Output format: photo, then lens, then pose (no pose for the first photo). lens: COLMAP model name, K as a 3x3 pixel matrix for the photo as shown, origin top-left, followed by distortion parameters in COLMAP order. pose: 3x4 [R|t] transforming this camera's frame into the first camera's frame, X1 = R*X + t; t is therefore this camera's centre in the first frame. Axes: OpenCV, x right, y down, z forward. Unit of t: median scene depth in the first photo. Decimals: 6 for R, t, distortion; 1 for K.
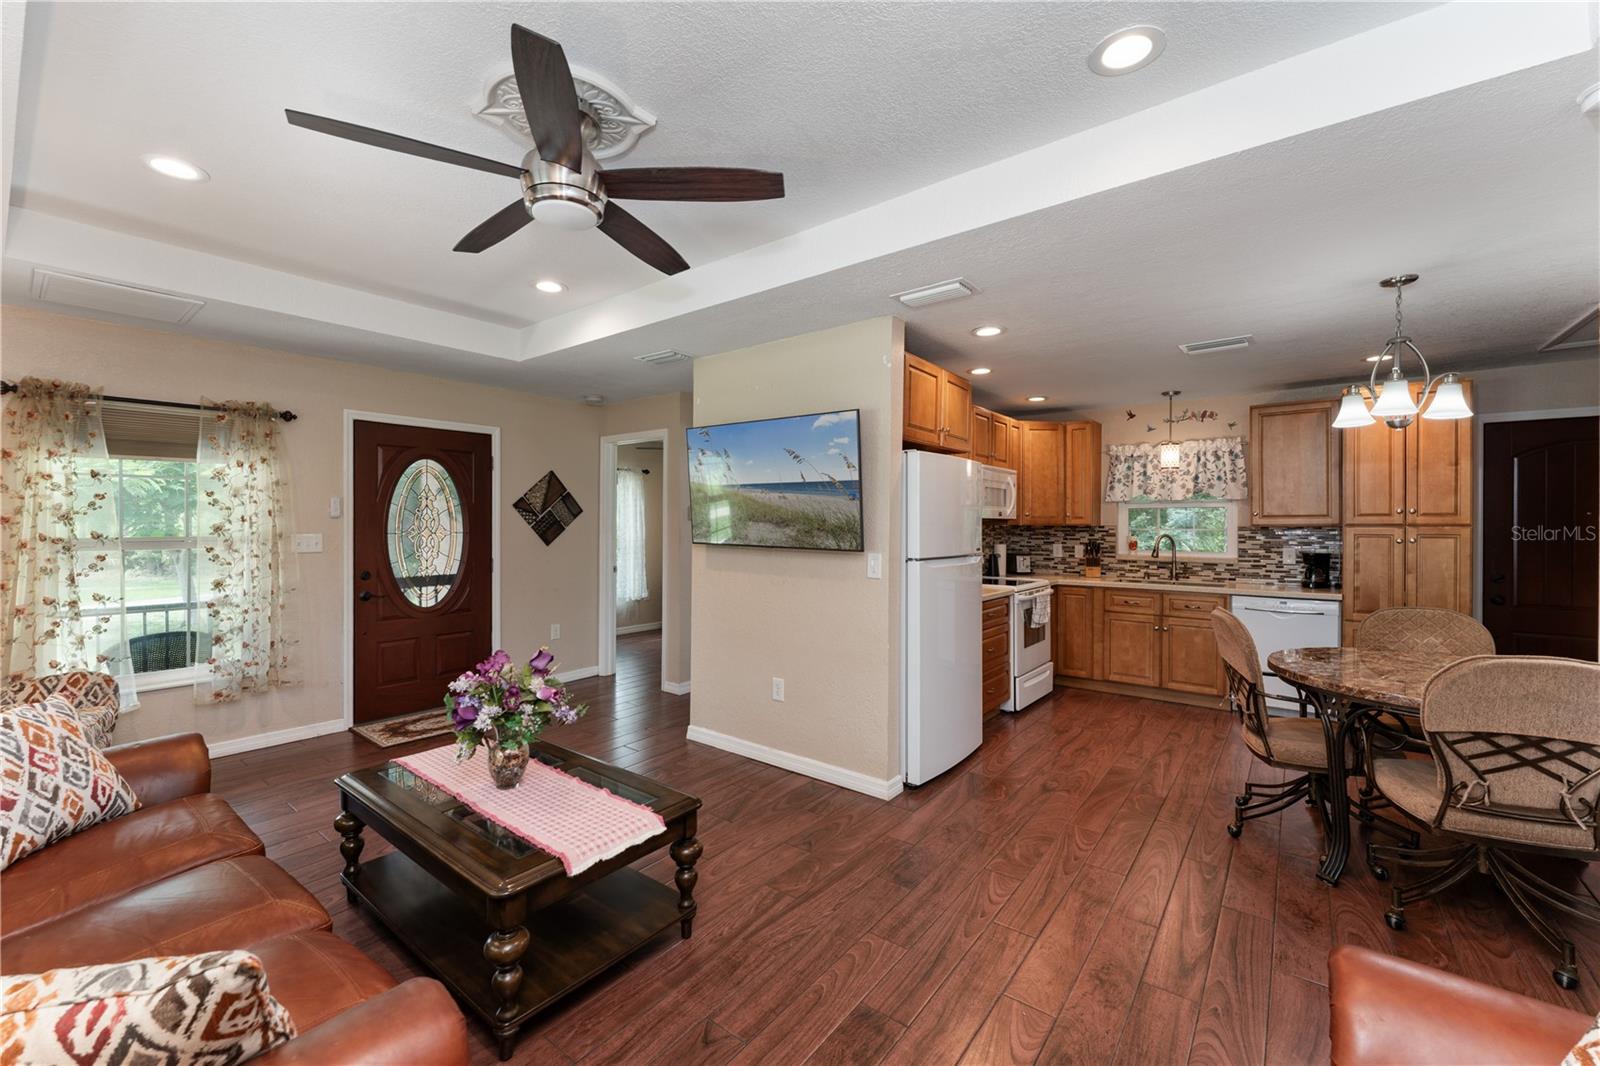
lens RADIAL K [[649.2, 0, 799.1], [0, 649.2, 525.4], [0, 0, 1]] dist [-0.000148, 0.000070]
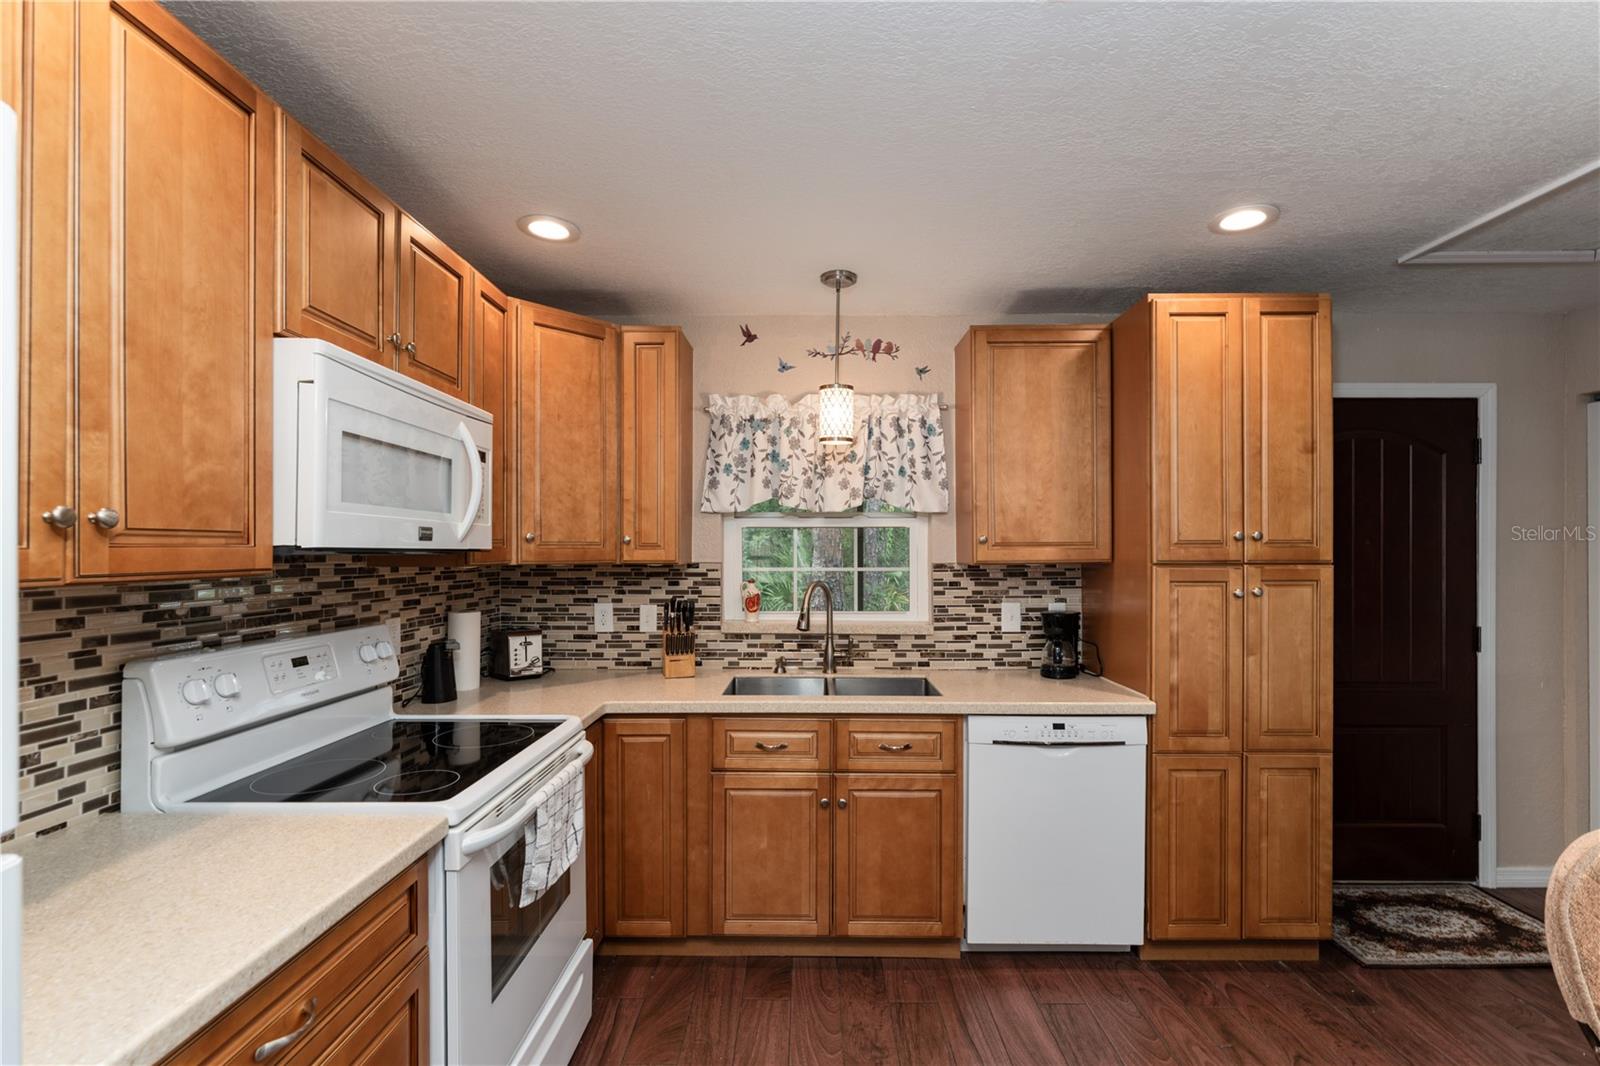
lens RADIAL K [[705.8, 0, 803.1], [0, 705.8, 550.5], [0, 0, 1]] dist [-0.001635, -0.000574]
pose [[0.793942, -0.001704, 0.607991, 0.244280], [0.003278, 0.999994, -0.001477, -0.008500], [-0.607985, 0.003165, 0.793942, 0.612243]]
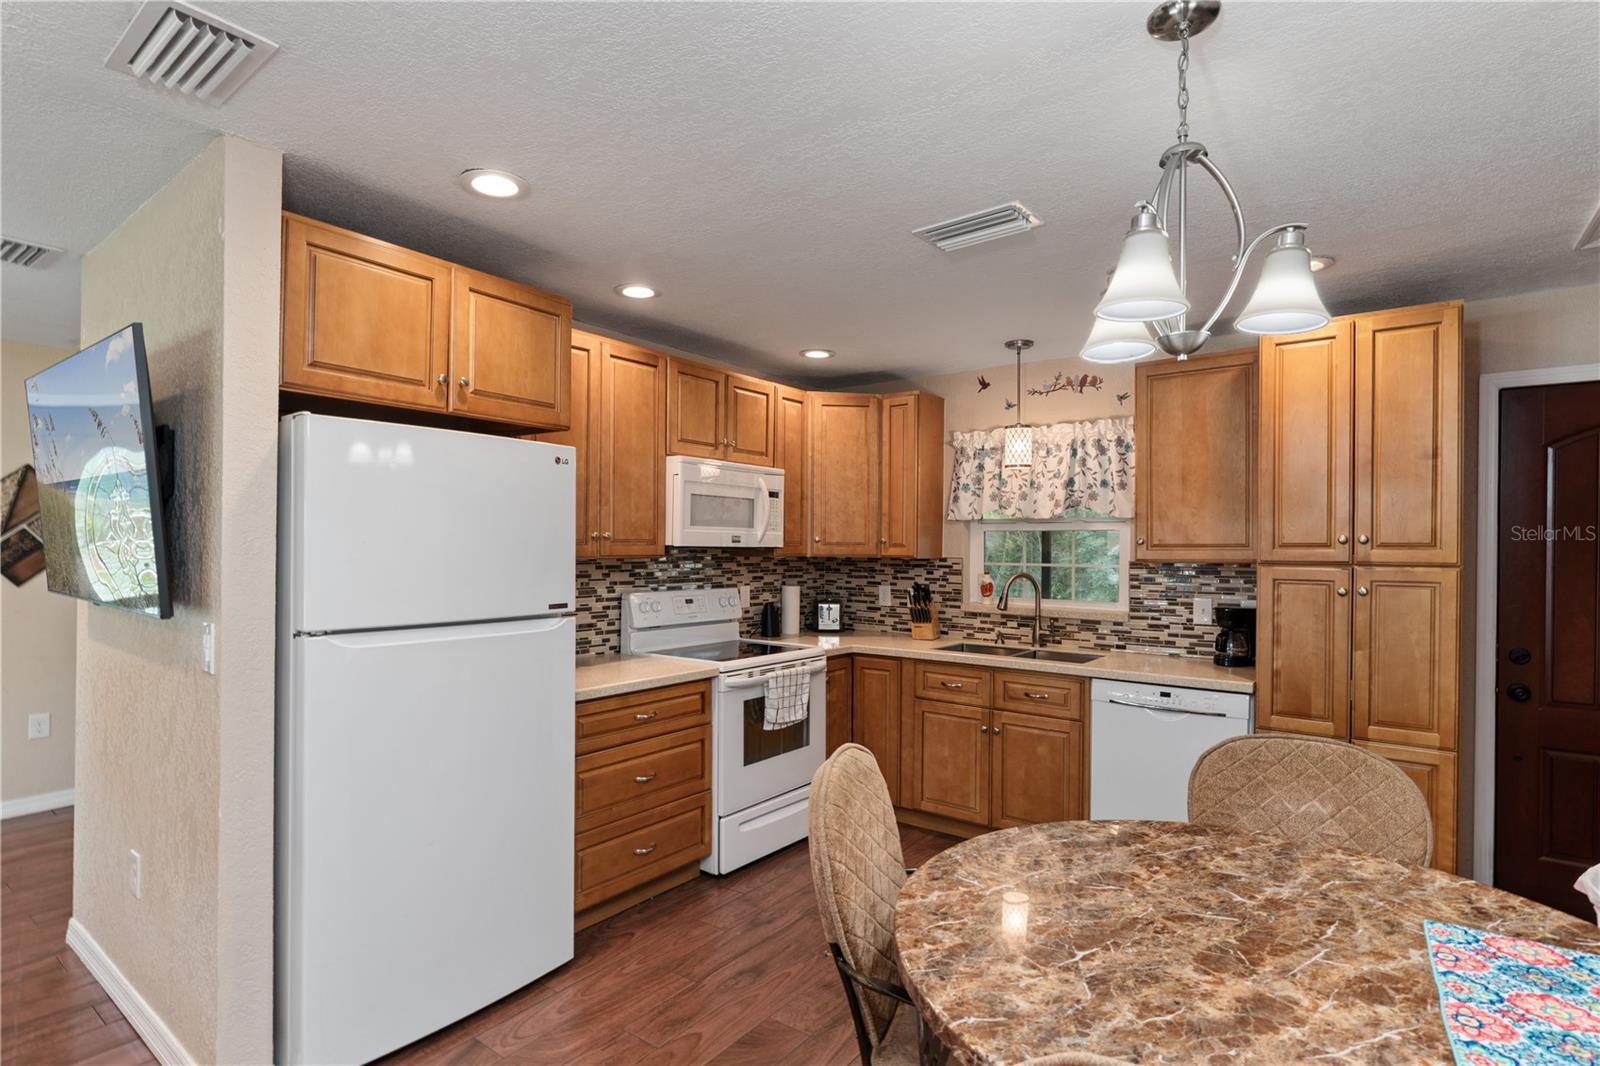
lens RADIAL K [[795.9, 0, 795.7], [0, 795.9, 548.5], [0, 0, 1]] dist [0.000900, -0.000582]
pose [[0.999885, 0.005346, 0.014212, 0.349920], [-0.005354, 0.999986, 0.000521, -0.009461], [-0.014209, -0.000597, 0.999899, 0.248497]]
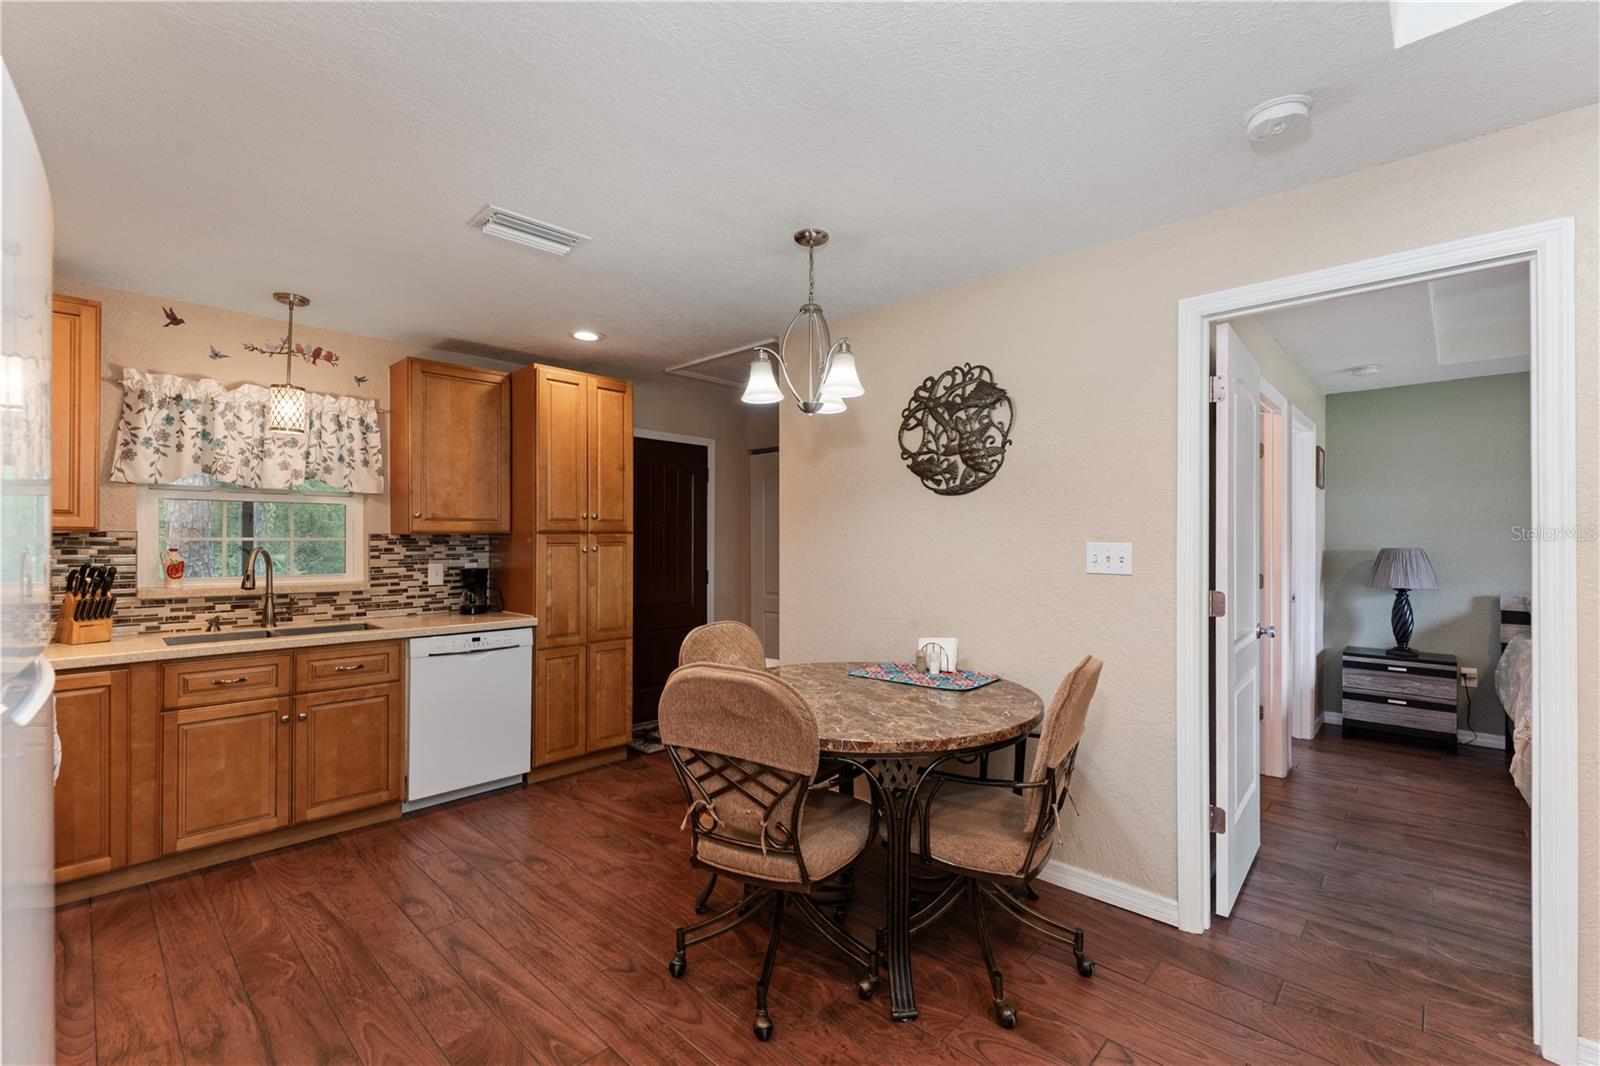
lens RADIAL K [[686.2, 0, 797.6], [0, 686.2, 537.1], [0, 0, 1]] dist [-0.001447, -0.000202]
pose [[0.100983, 0.002141, 0.994886, 0.019598], [0.001458, 0.999996, -0.002300, 0.007322], [-0.994887, 0.001682, 0.100979, 0.495146]]
